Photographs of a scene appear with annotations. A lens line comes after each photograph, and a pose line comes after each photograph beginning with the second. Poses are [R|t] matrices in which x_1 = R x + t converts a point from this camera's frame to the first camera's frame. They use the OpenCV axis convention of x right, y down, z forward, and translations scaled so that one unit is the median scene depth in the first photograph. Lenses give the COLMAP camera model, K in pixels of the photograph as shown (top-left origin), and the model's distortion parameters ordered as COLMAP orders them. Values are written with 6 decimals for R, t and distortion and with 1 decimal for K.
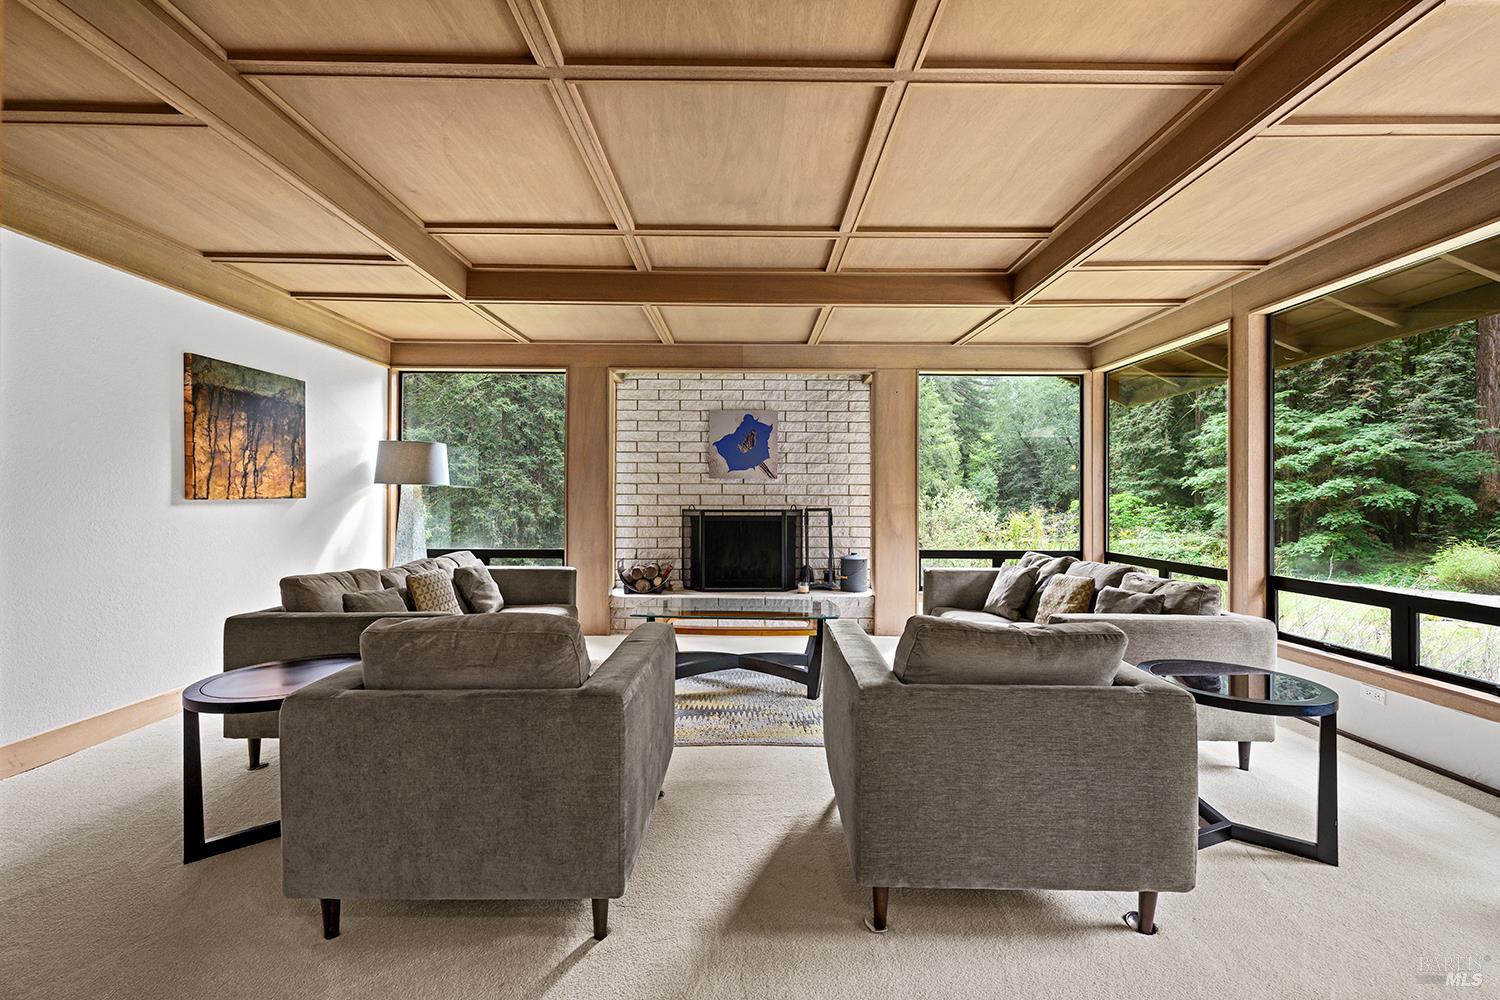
lens RADIAL K [[599.6, 0, 750.0], [0, 599.6, 500.0], [0, 0, 1]] dist [-0.002844, -0.000315]
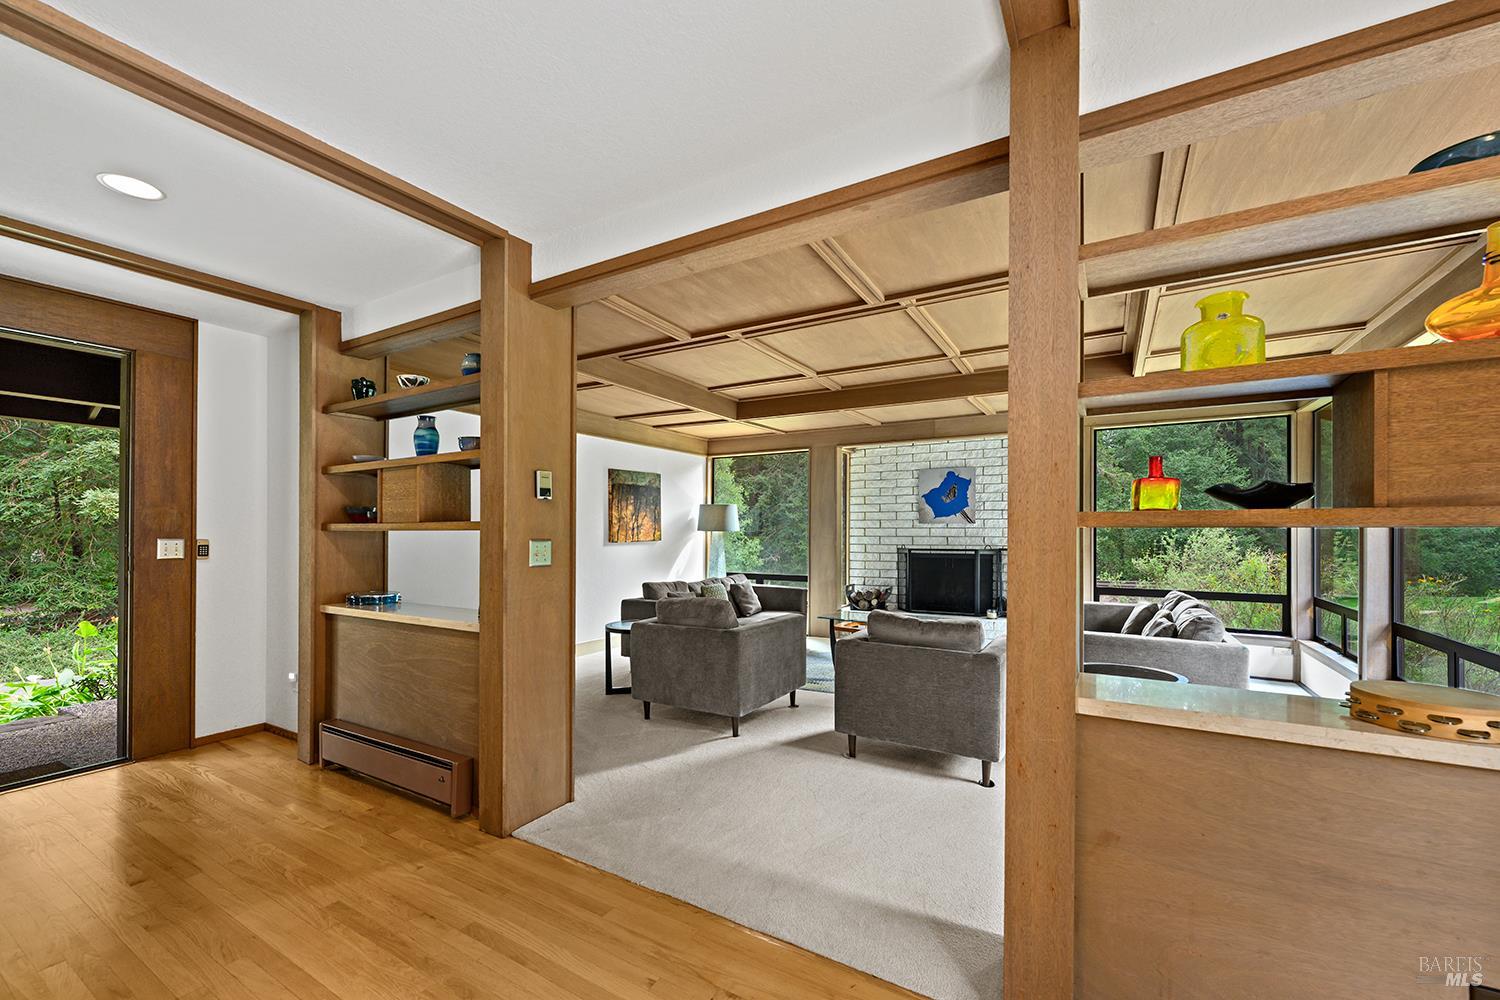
lens RADIAL K [[604.6, 0, 747.4], [0, 604.6, 531.4], [0, 0, 1]] dist [-0.000127, -0.000055]
pose [[0.855456, -0.004009, -0.517860, 0.313053], [0.003928, 0.999992, -0.001254, -0.021714], [0.517861, -0.000962, 0.855464, -0.307538]]
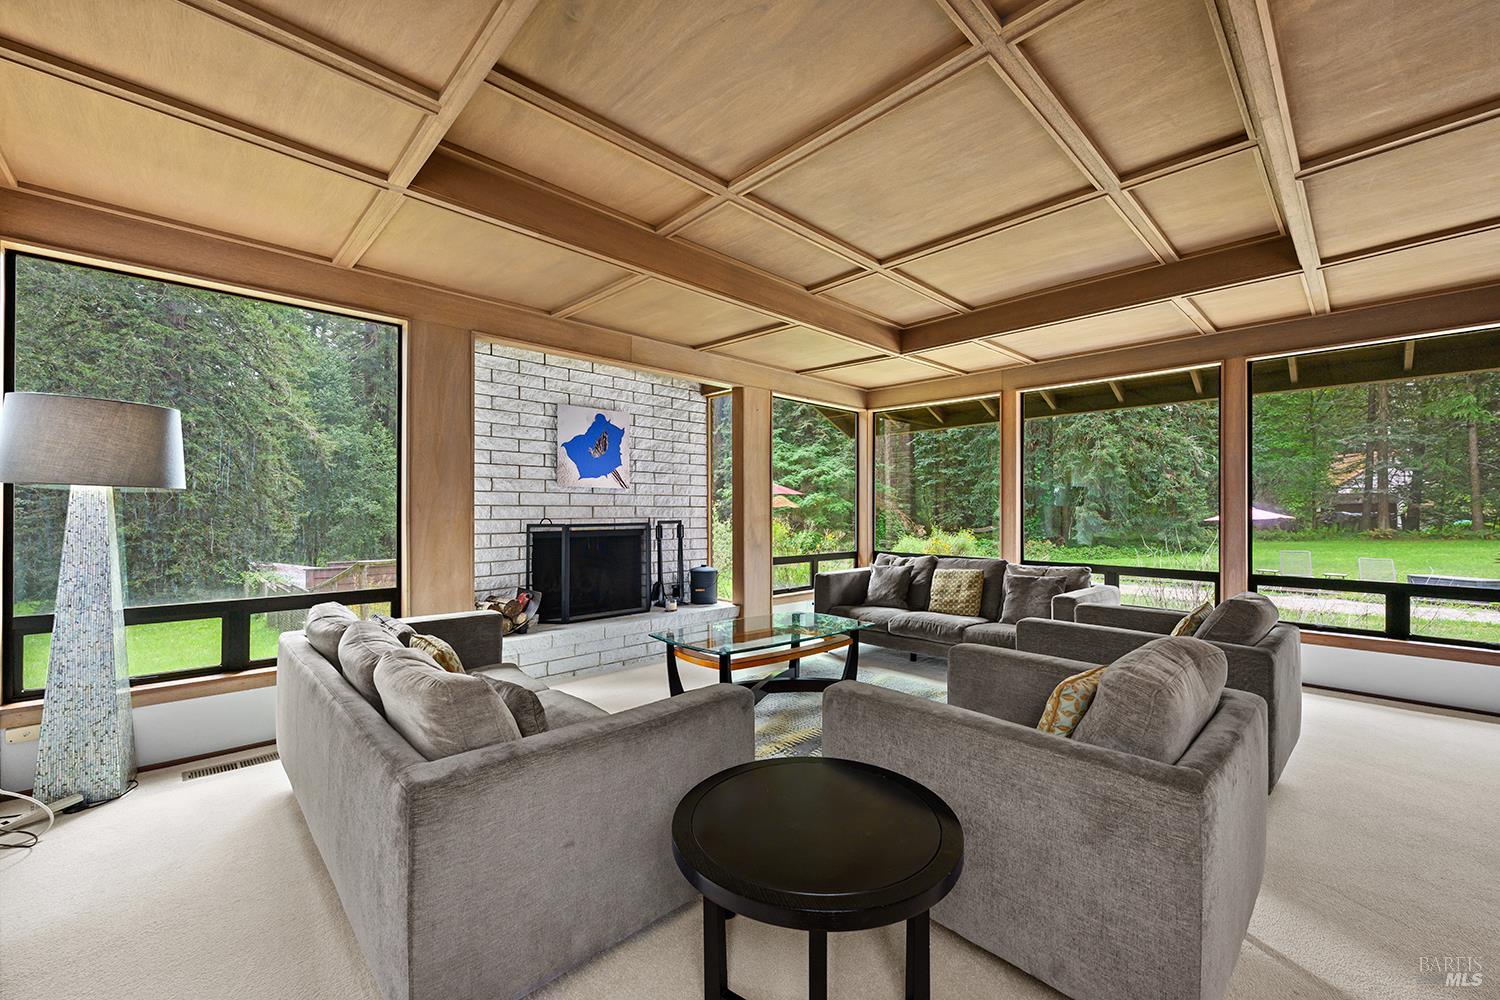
lens RADIAL K [[594.7, 0, 750.7], [0, 594.7, 508.7], [0, 0, 1]] dist [-0.000571, -0.000087]
pose [[0.724579, -0.002051, 0.689188, -0.487959], [-0.000167, 0.999995, 0.003151, -0.008618], [-0.689191, -0.002399, 0.724575, 0.246379]]
